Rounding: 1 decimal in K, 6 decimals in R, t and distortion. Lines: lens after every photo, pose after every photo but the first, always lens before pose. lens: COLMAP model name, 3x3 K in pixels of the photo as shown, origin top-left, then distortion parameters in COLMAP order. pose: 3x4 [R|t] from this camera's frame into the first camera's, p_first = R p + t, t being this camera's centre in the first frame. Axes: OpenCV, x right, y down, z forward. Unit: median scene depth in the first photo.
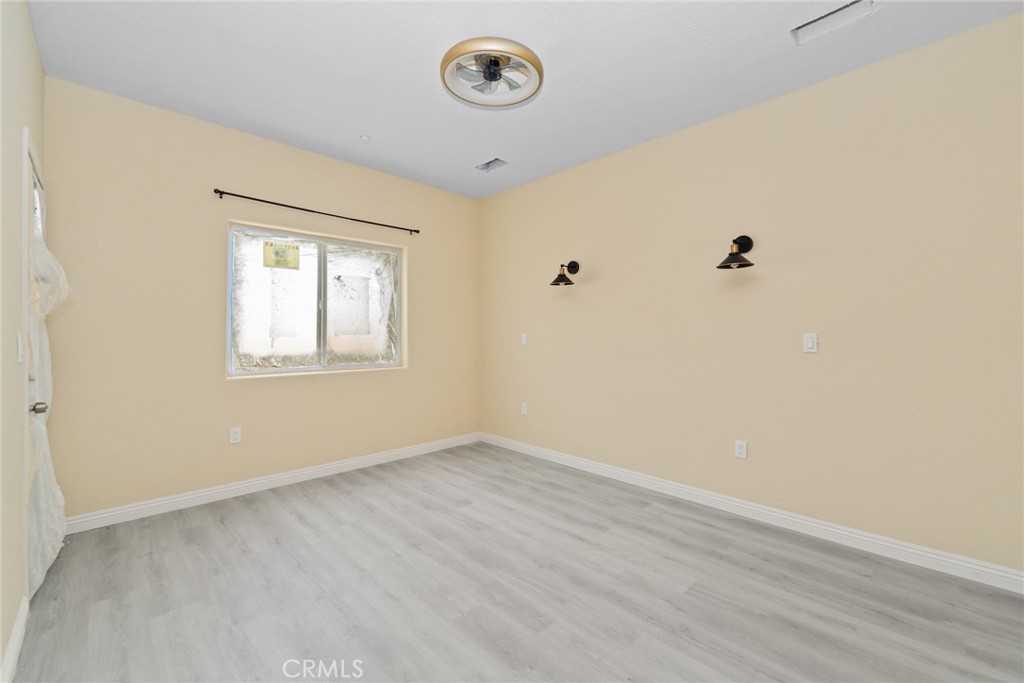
lens RADIAL K [[422.3, 0, 510.4], [0, 422.3, 333.9], [0, 0, 1]] dist [0.003340, -0.000041]
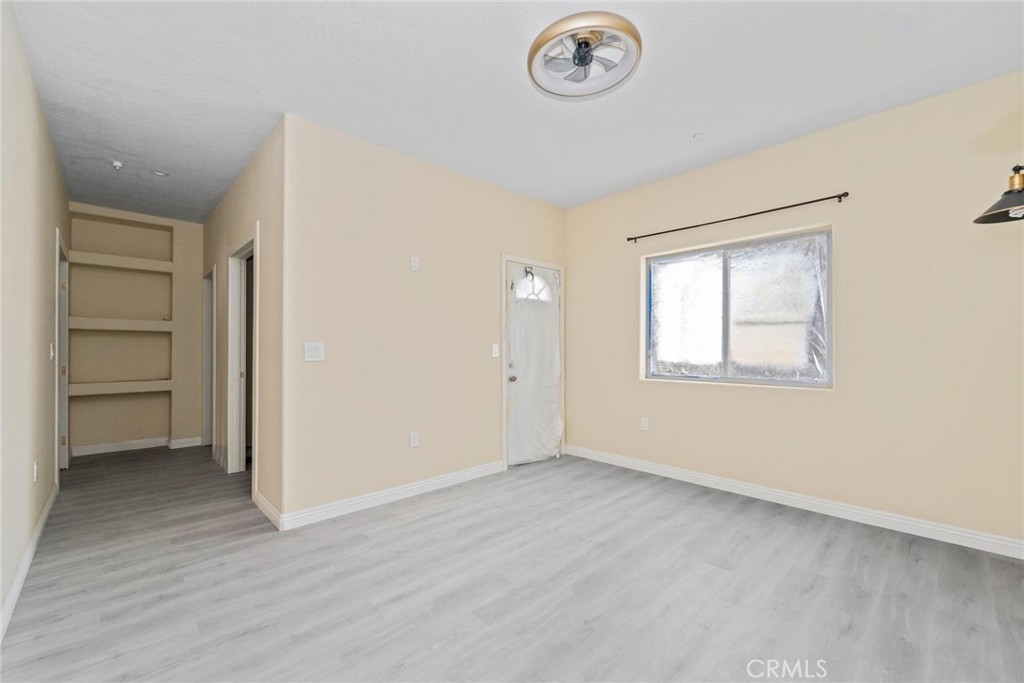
lens RADIAL K [[422.3, 0, 510.5], [0, 422.3, 349.1], [0, 0, 1]] dist [0.003340, -0.000041]
pose [[-0.012604, -0.001509, -0.999919, 0.565852], [-0.000581, 0.999999, -0.001501, 0.013559], [0.999920, 0.000562, -0.012605, 0.544841]]
